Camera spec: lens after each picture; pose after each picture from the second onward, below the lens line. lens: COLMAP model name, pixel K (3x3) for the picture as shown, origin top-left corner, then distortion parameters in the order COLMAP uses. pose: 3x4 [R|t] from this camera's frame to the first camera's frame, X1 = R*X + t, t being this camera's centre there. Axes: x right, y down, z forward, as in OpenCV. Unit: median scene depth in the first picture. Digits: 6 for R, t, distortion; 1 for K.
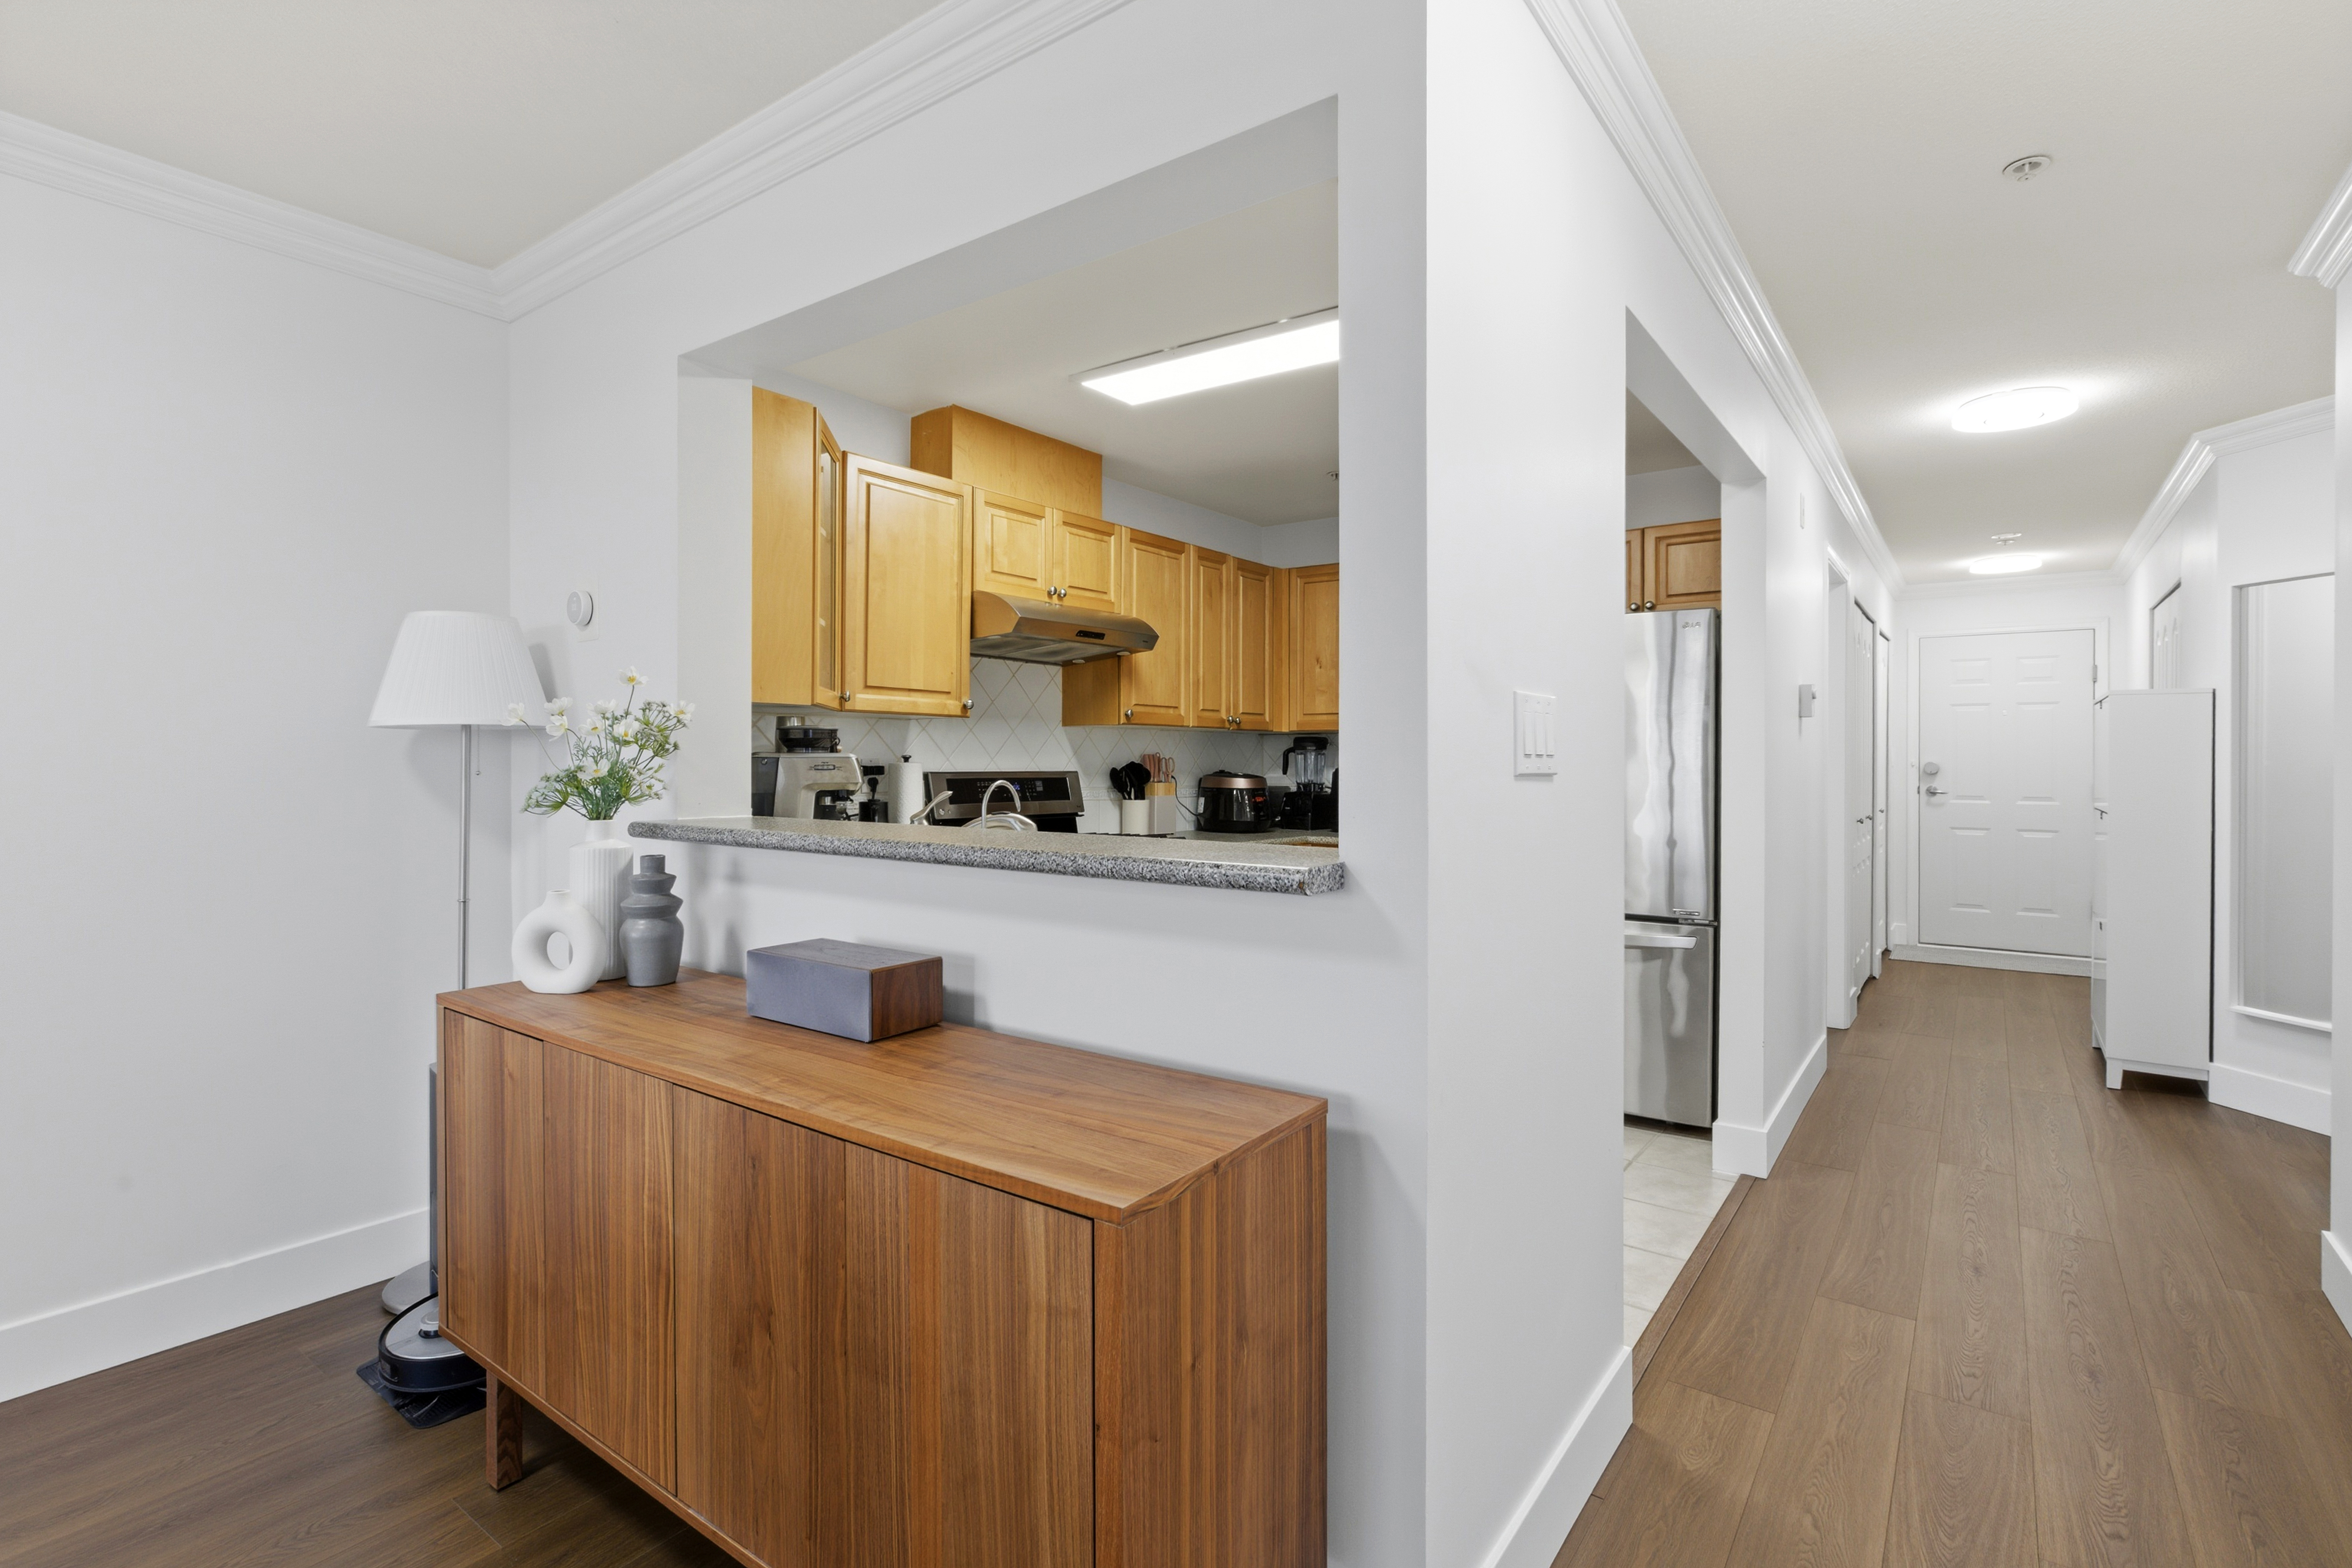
lens RADIAL K [[1079.1, 0, 1176.0], [0, 1079.1, 784.0], [0, 0, 1]] dist [0.000063, 0.000581]
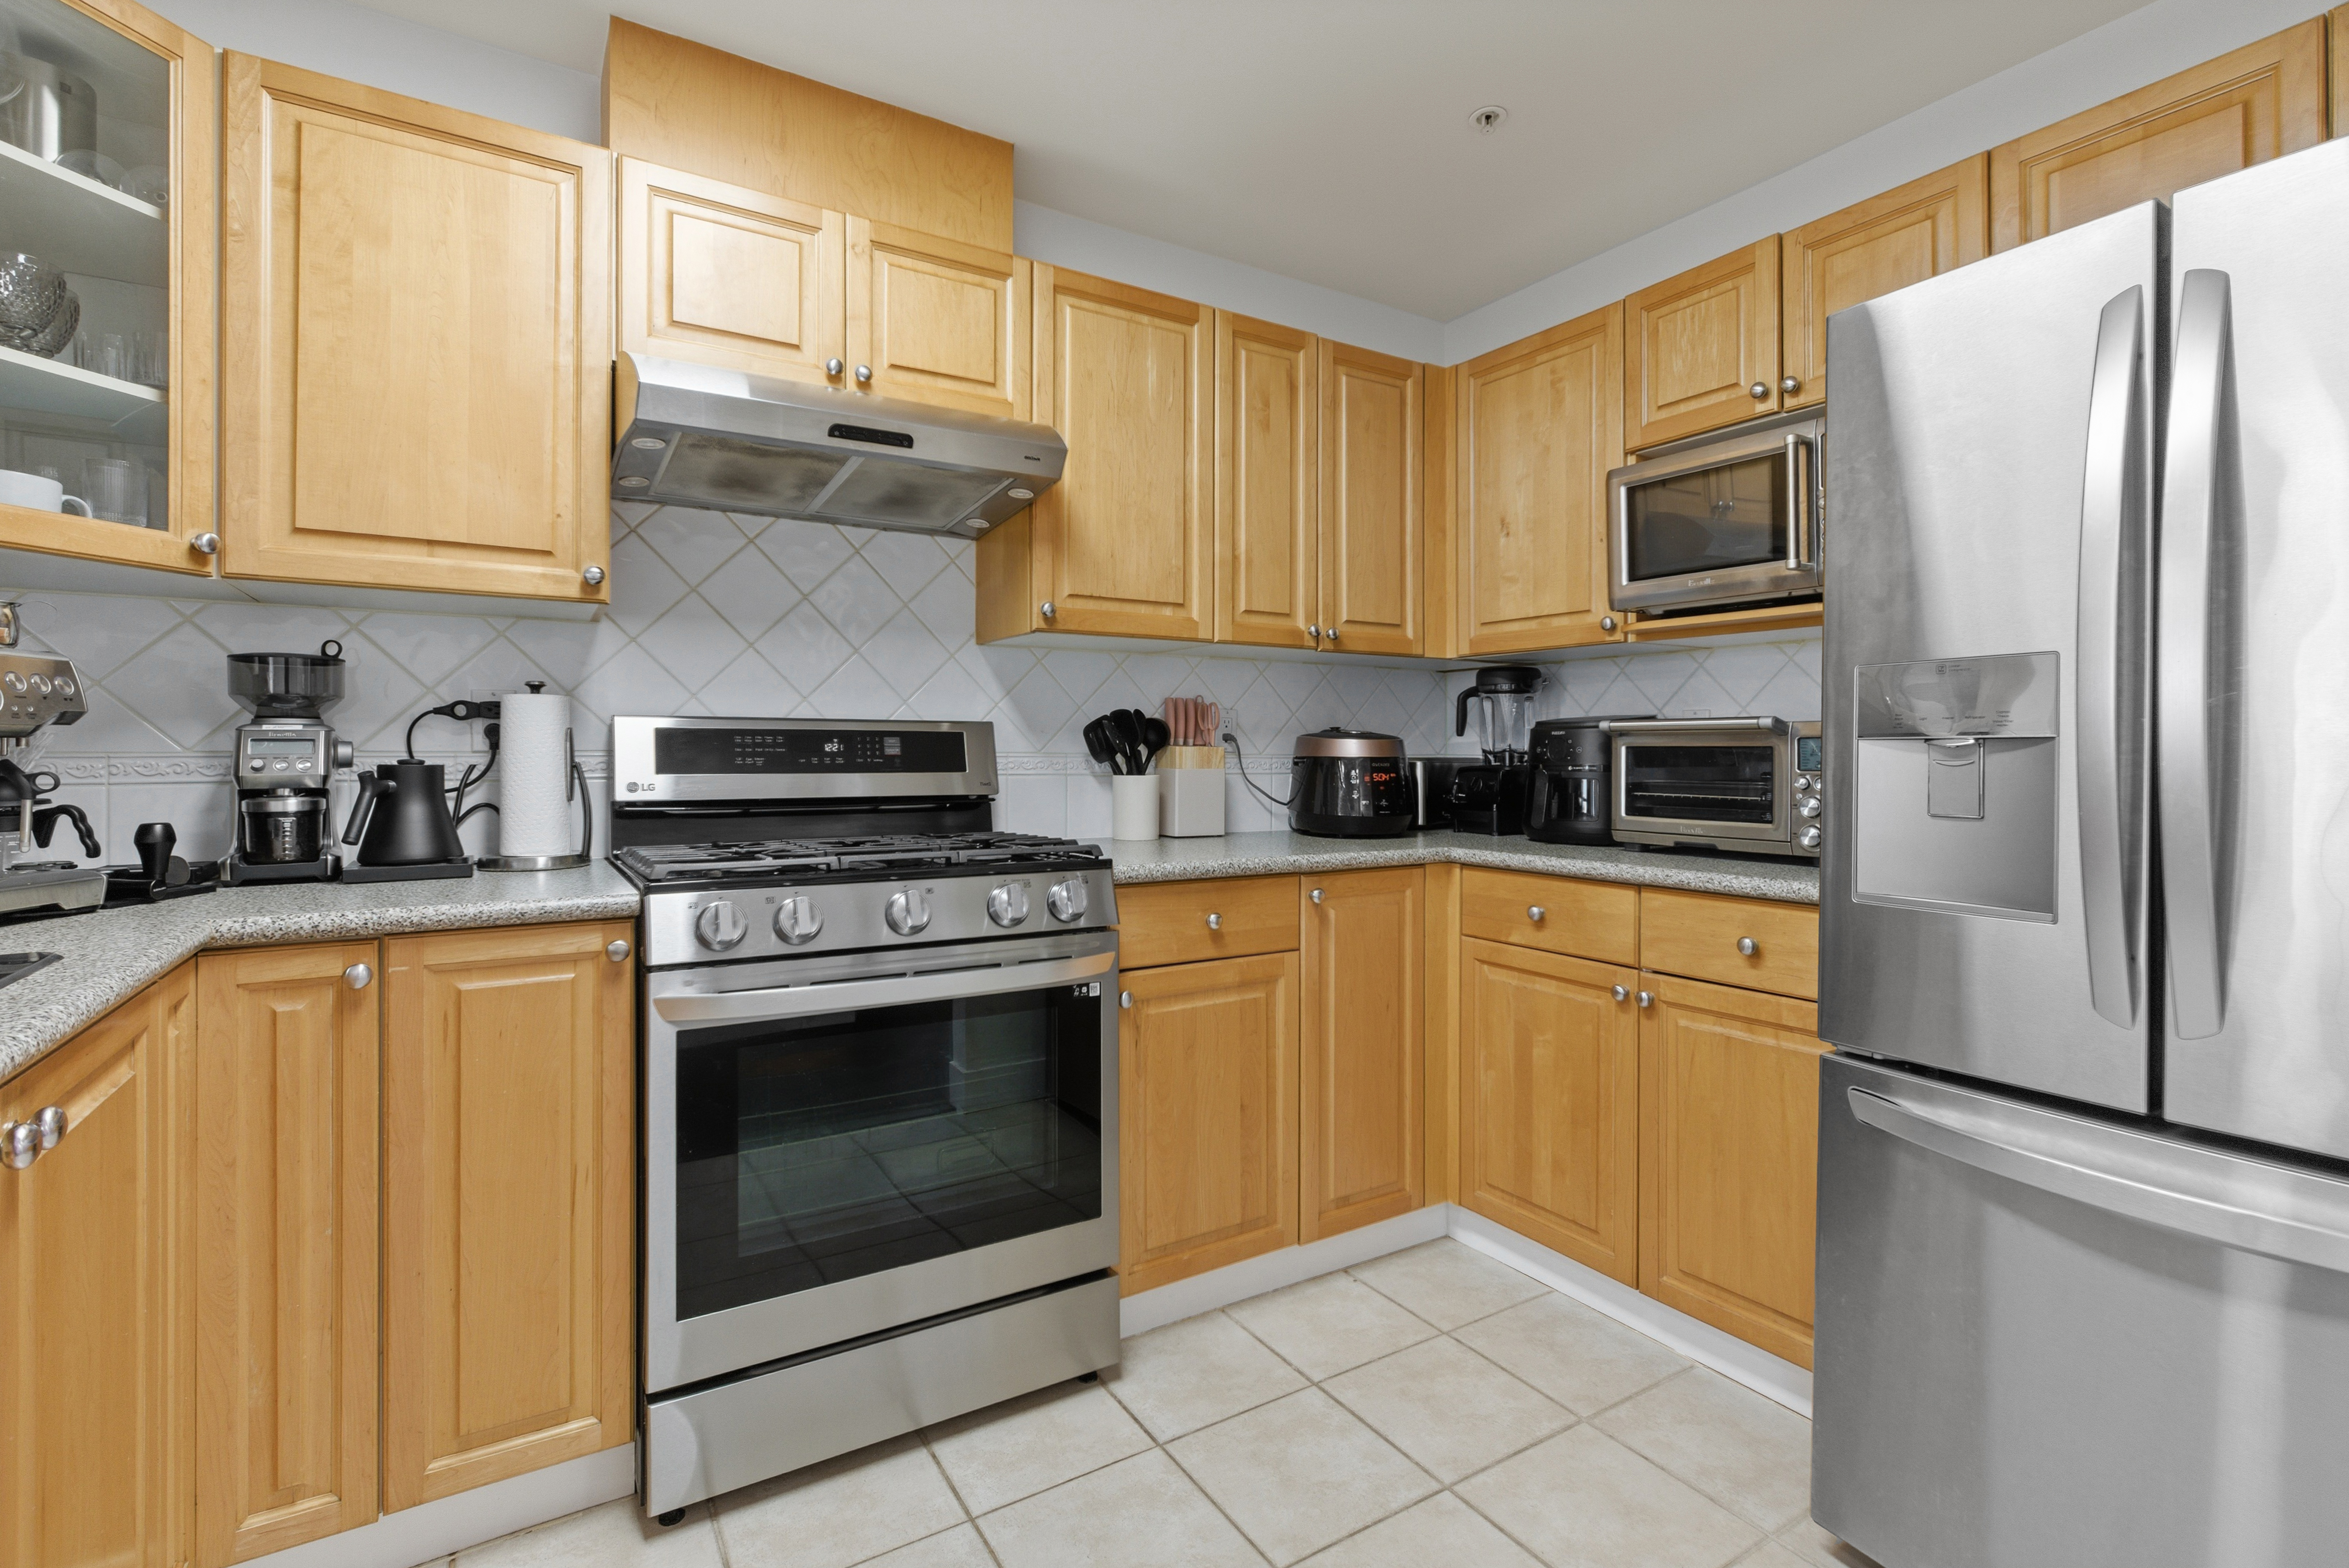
lens RADIAL K [[1072.0, 0, 1178.0], [0, 1072.0, 752.3], [0, 0, 1]] dist [0.000550, 0.000985]
pose [[0.931774, -0.001232, -0.363036, 0.189802], [-0.005931, 0.999809, -0.018613, 0.012999], [0.362989, 0.019496, 0.931589, 0.483161]]
